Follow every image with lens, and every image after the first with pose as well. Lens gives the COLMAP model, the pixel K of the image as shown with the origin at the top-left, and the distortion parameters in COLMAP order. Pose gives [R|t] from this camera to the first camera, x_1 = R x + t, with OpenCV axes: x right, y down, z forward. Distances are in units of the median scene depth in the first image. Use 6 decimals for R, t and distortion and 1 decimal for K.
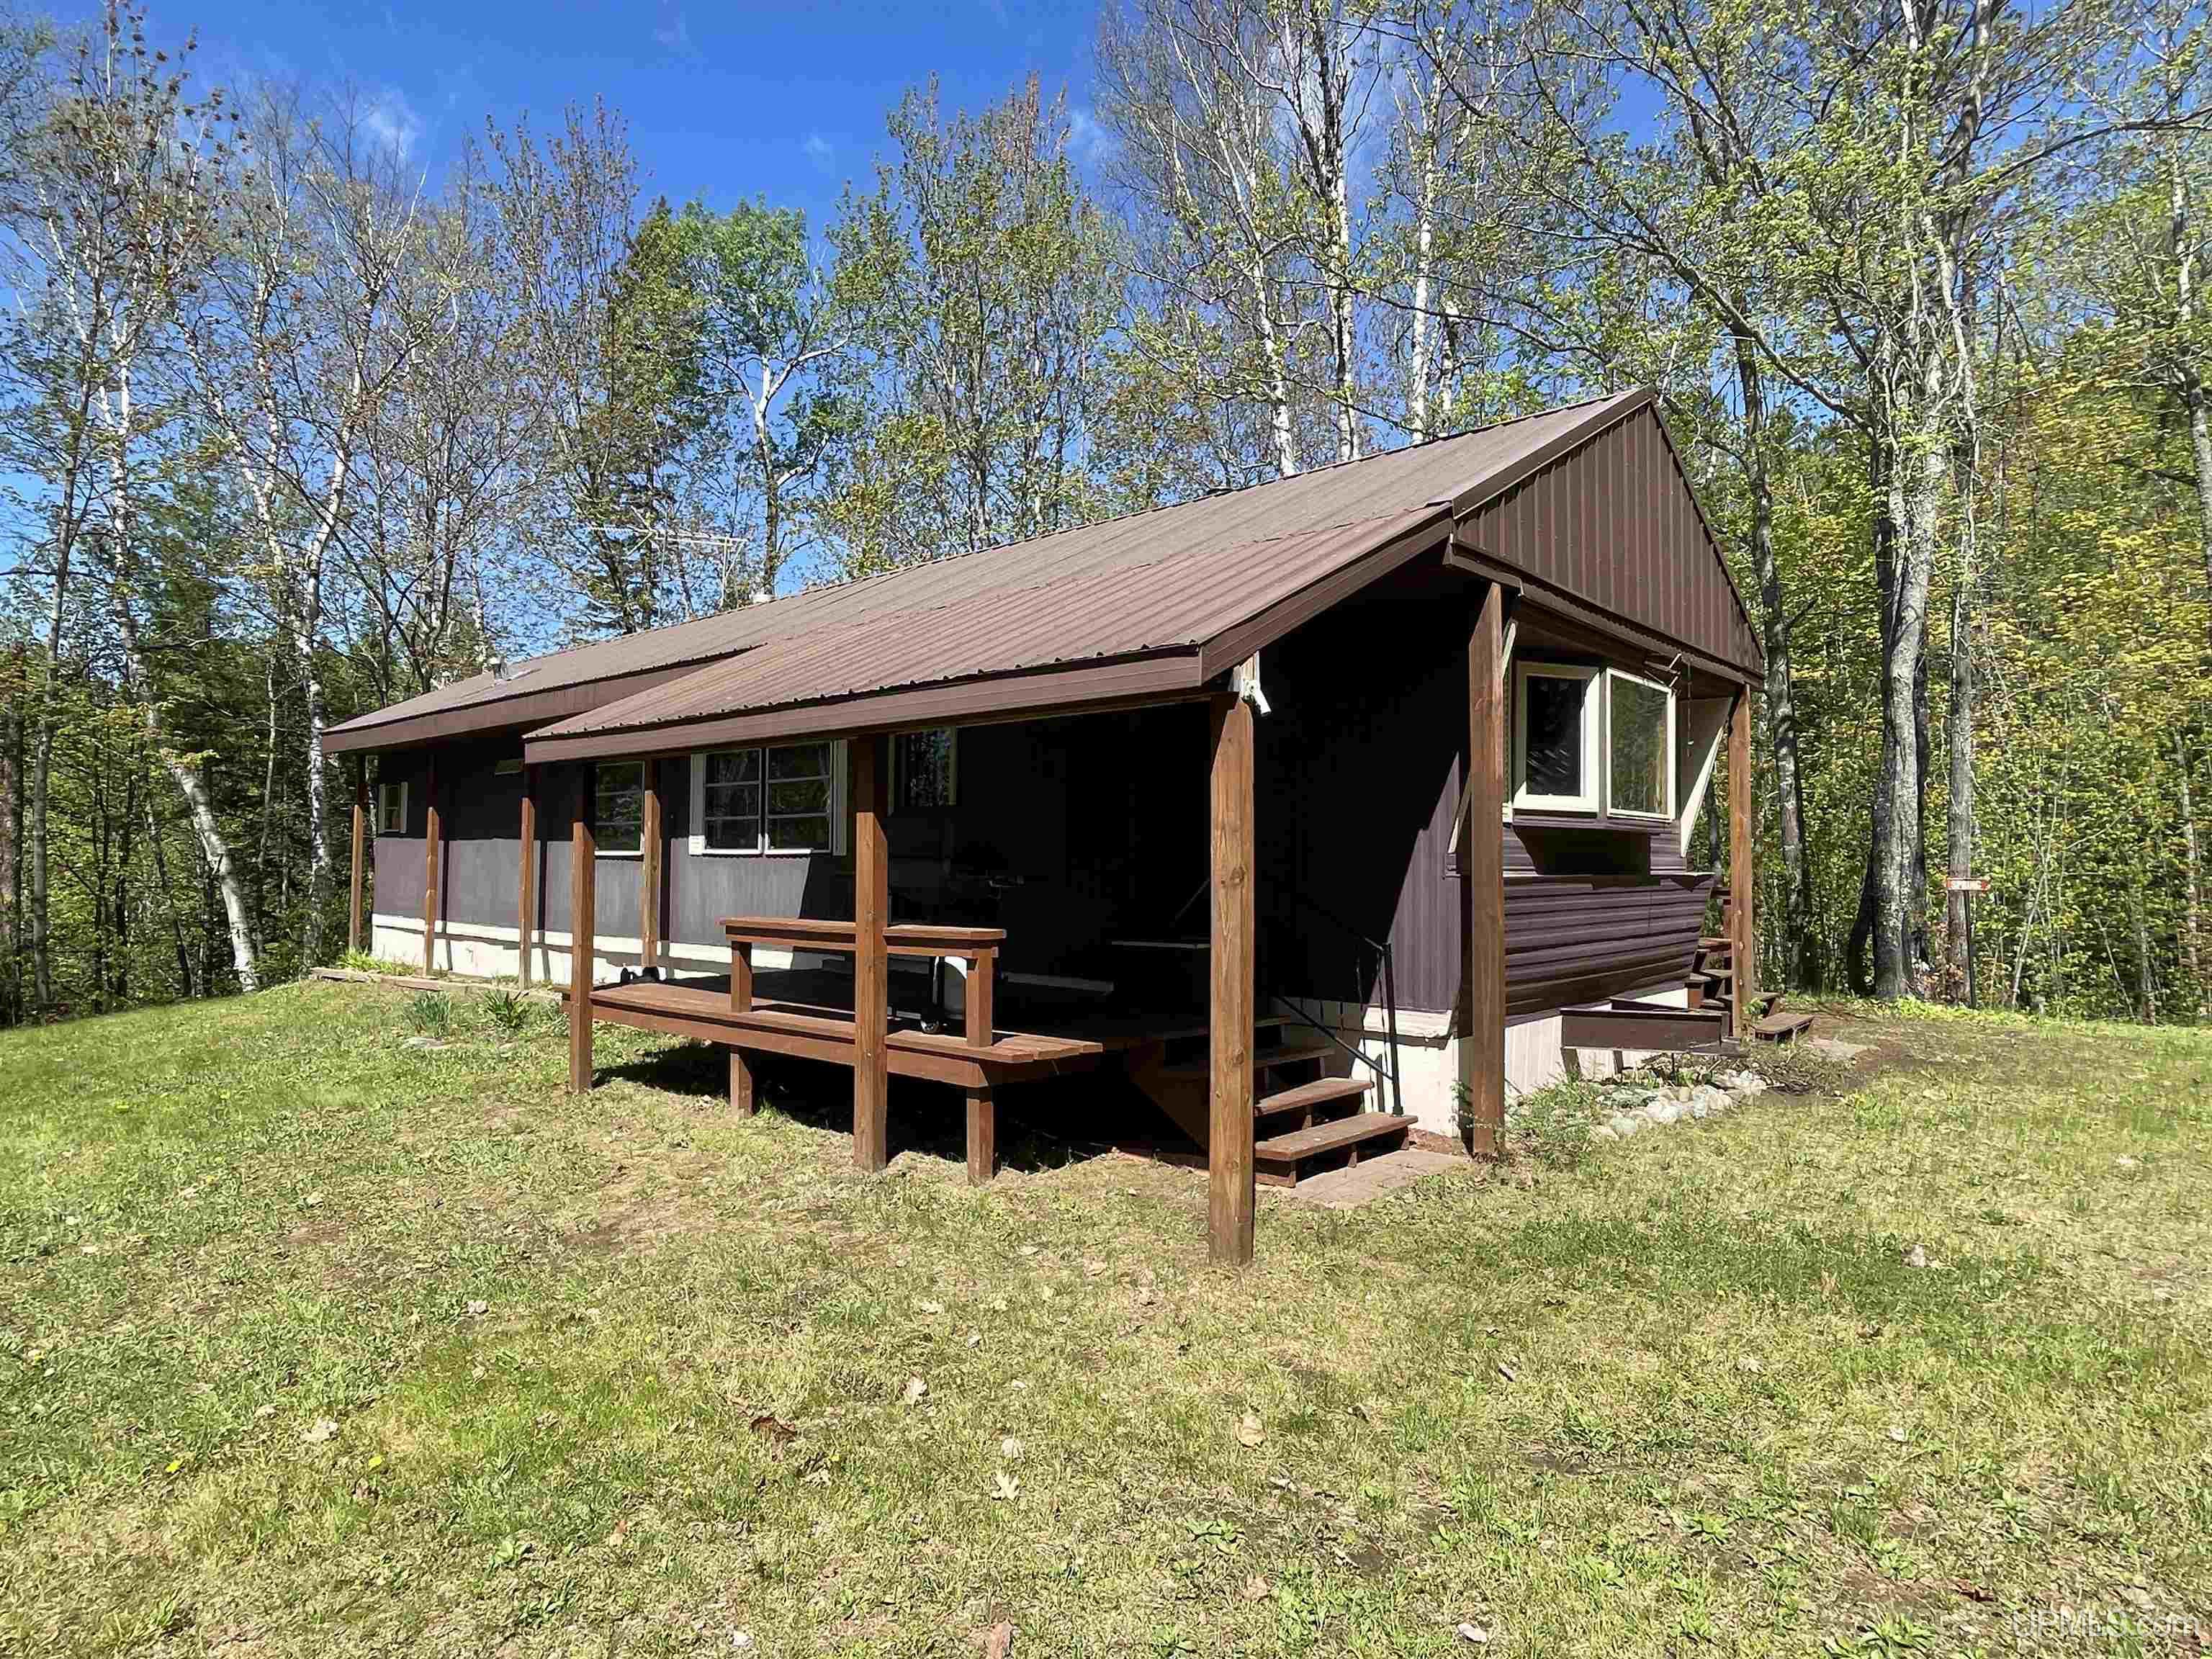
lens RADIAL K [[1229.9, 0, 1105.4], [0, 1229.9, 824.1], [0, 0, 1]] dist [-0.008722, -0.001229]
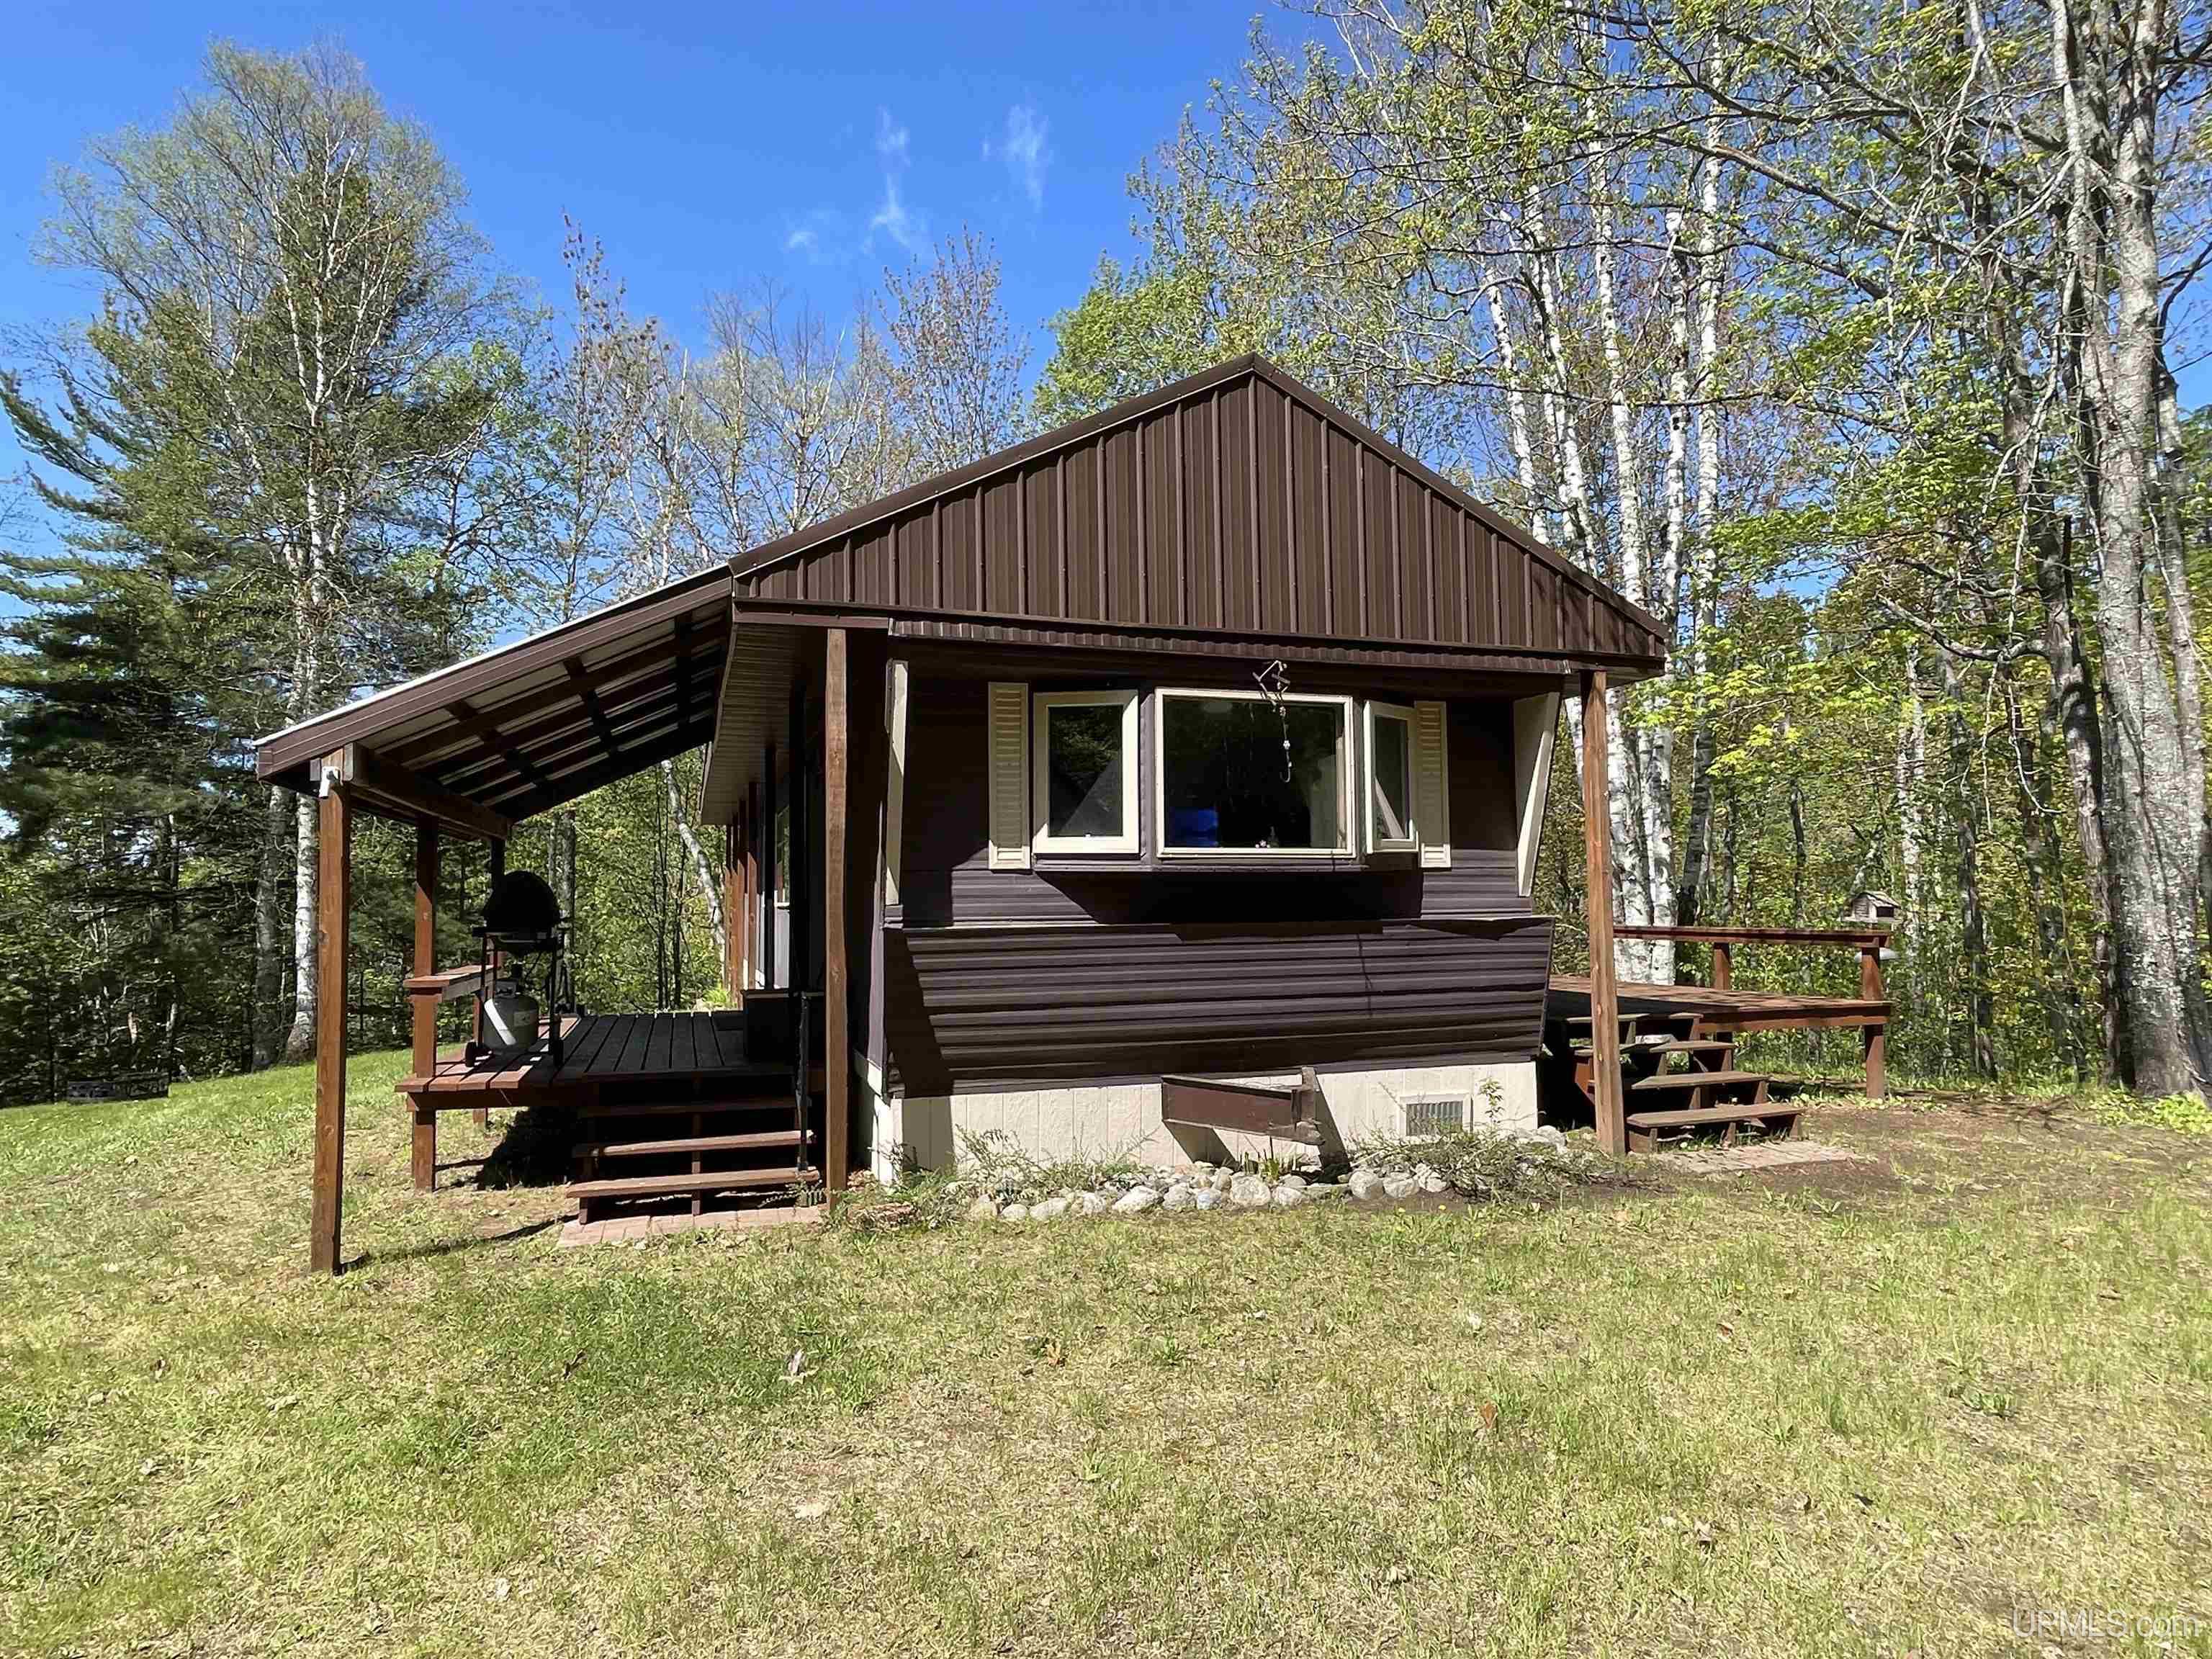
lens RADIAL K [[1282.7, 0, 1107.7], [0, 1282.7, 839.0], [0, 0, 1]] dist [-0.008937, -0.001673]
pose [[0.869904, -0.042225, -0.491410, 0.878786], [0.032472, 0.999070, -0.028362, 0.005829], [0.492151, 0.008715, 0.870466, 0.193824]]
